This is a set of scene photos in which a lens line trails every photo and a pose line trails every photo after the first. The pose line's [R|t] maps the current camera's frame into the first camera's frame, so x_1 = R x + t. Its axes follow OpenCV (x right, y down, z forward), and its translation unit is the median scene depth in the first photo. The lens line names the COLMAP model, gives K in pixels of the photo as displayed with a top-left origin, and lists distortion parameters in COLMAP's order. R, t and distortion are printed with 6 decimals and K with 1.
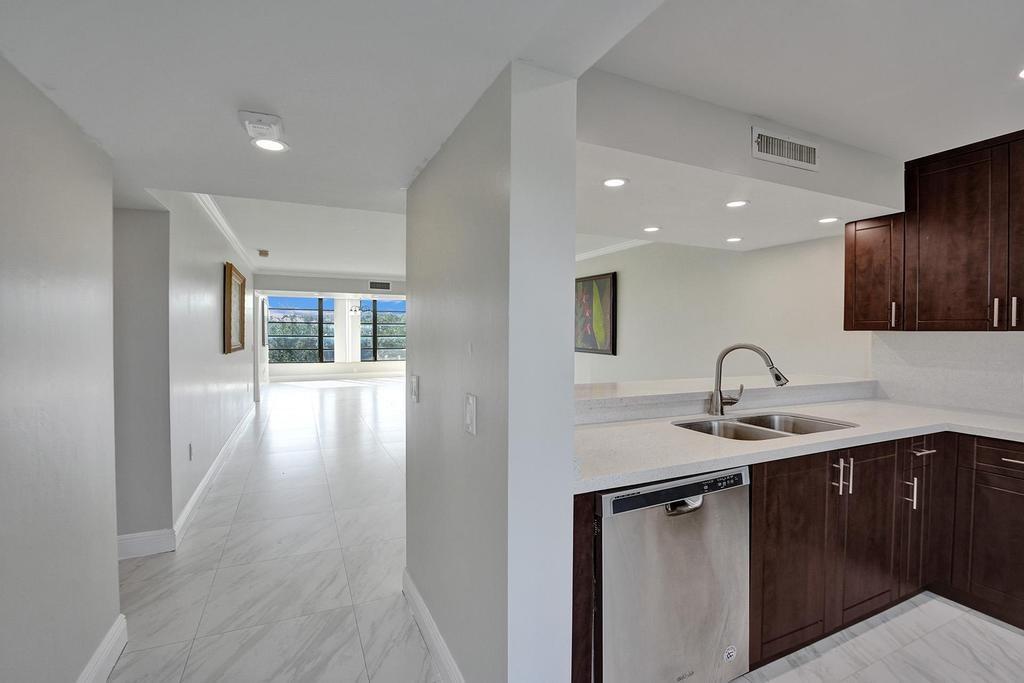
lens RADIAL K [[468.7, 0, 514.5], [0, 468.7, 342.3], [0, 0, 1]] dist [-0.022125, 0.000938]
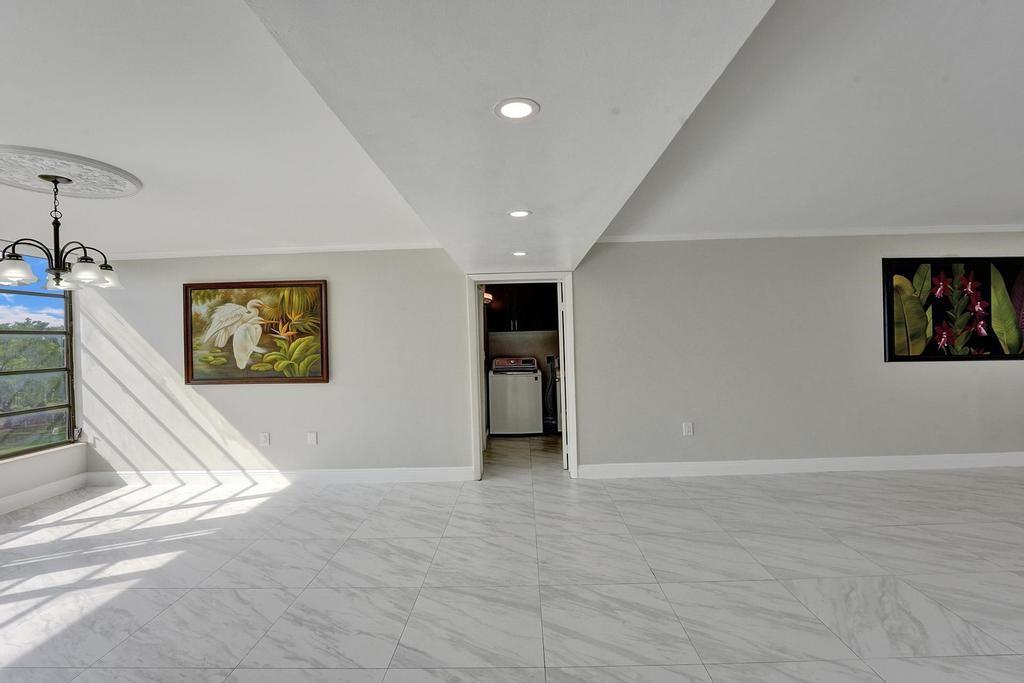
lens RADIAL K [[468.7, 0, 509.0], [0, 468.7, 337.9], [0, 0, 1]] dist [-0.020776, 0.000432]
pose [[0.443449, -0.008304, 0.896261, -1.798105], [0.047485, 0.998770, -0.014241, -0.083833], [-0.895041, 0.048874, 0.443298, 2.960955]]
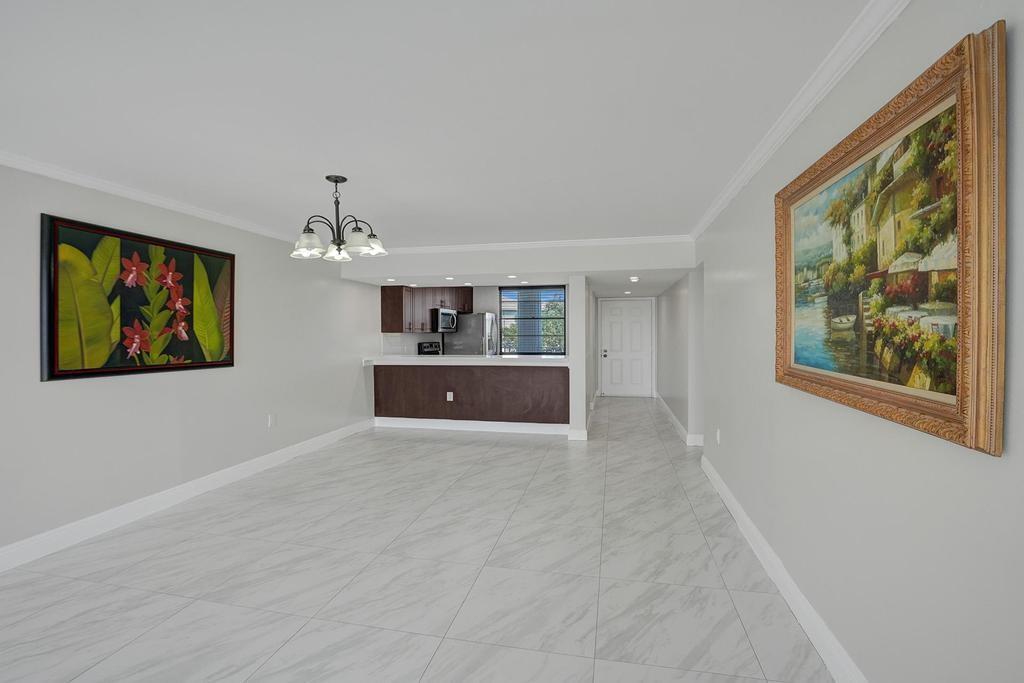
lens RADIAL K [[466.1, 0, 513.1], [0, 466.1, 338.0], [0, 0, 1]] dist [-0.022140, -0.000081]
pose [[-0.796093, -0.009622, 0.605098, -1.176888], [0.013776, 0.999326, 0.034015, -0.073782], [-0.605018, 0.035415, -0.795424, 2.668521]]
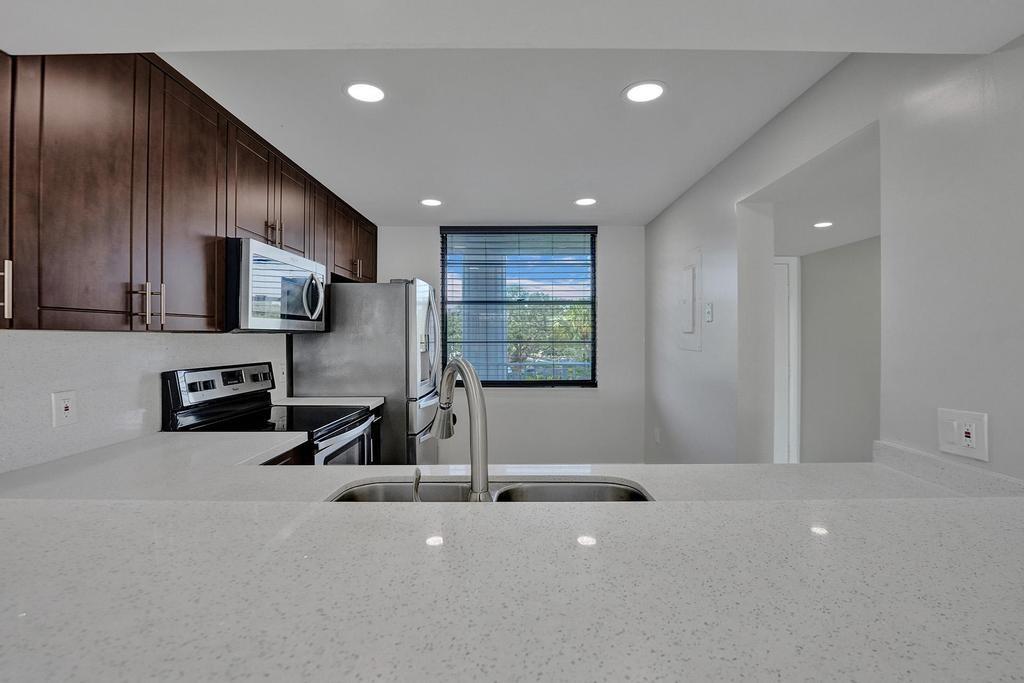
lens RADIAL K [[470.3, 0, 516.8], [0, 470.3, 343.1], [0, 0, 1]] dist [-0.029718, 0.000418]
pose [[-0.908304, -0.009963, 0.418191, 0.222399], [0.006544, 0.999256, 0.038018, -0.023439], [-0.418259, 0.037269, -0.907563, 1.154418]]
